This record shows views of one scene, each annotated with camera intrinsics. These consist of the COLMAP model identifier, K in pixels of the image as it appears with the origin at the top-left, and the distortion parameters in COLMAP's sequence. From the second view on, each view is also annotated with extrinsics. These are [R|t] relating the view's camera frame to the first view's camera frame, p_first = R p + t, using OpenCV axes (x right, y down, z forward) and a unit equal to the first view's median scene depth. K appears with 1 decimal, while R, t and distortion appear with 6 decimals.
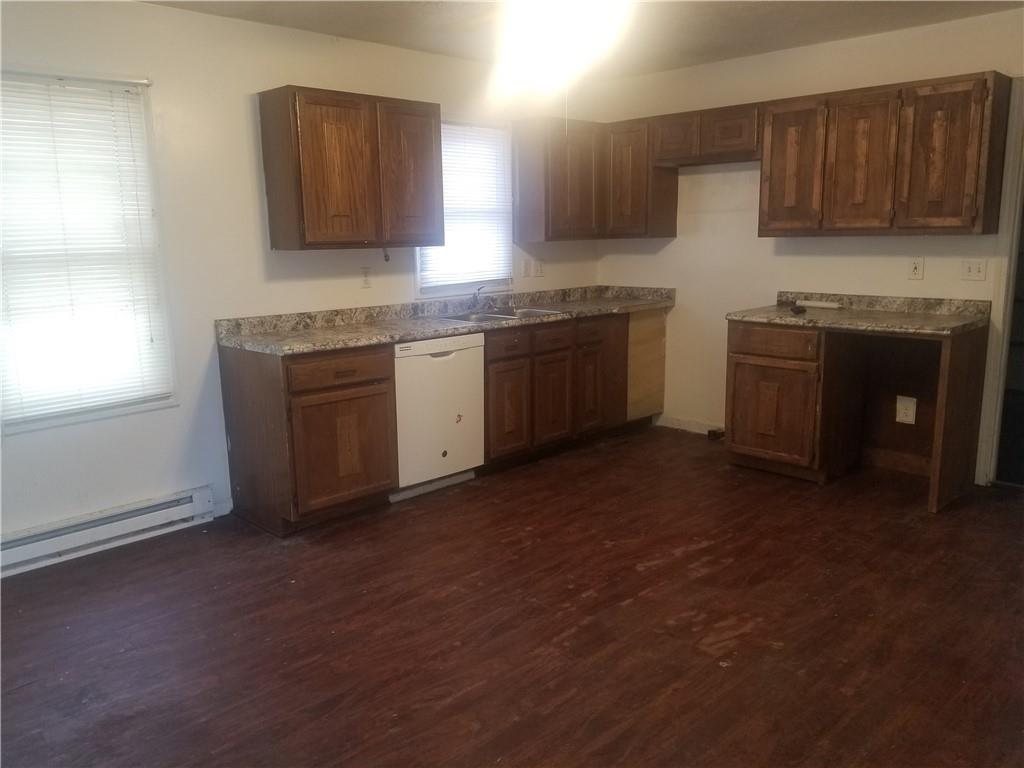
lens RADIAL K [[812.8, 0, 519.4], [0, 812.8, 384.8], [0, 0, 1]] dist [0.056069, -0.003109]
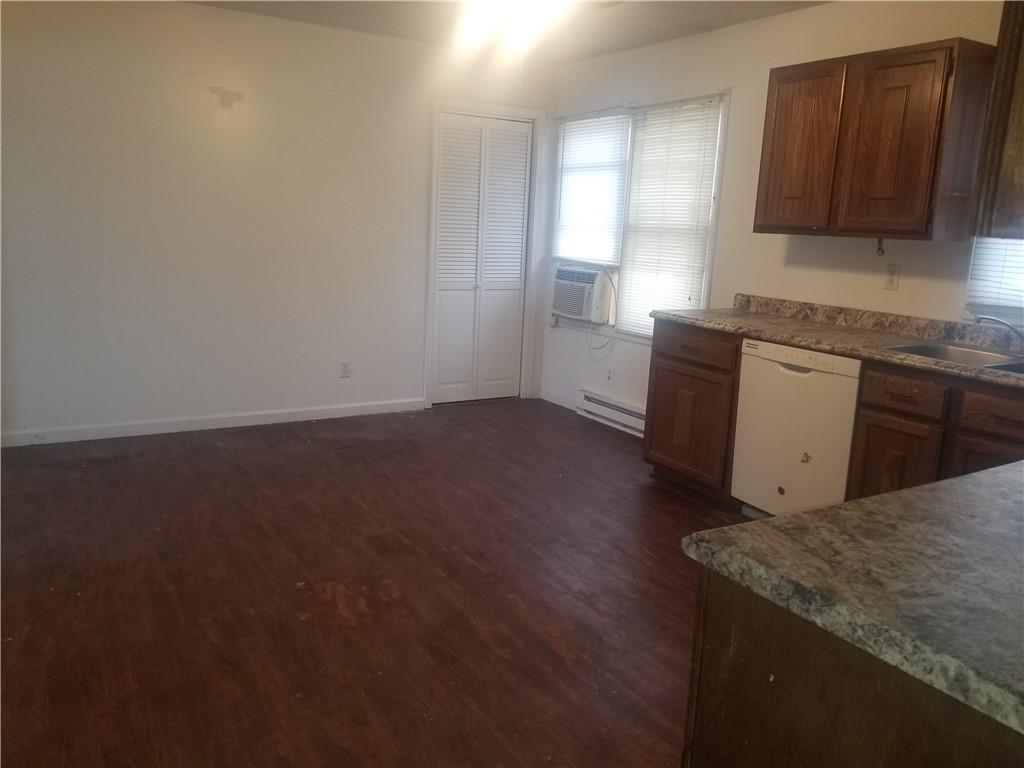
lens RADIAL K [[812.8, 0, 519.4], [0, 812.8, 384.8], [0, 0, 1]] dist [0.056069, -0.003109]
pose [[-0.248678, 0.197114, -0.948317, 0.741090], [-0.222309, 0.941321, 0.253956, -0.166126], [0.942729, 0.273973, -0.190265, 0.892605]]
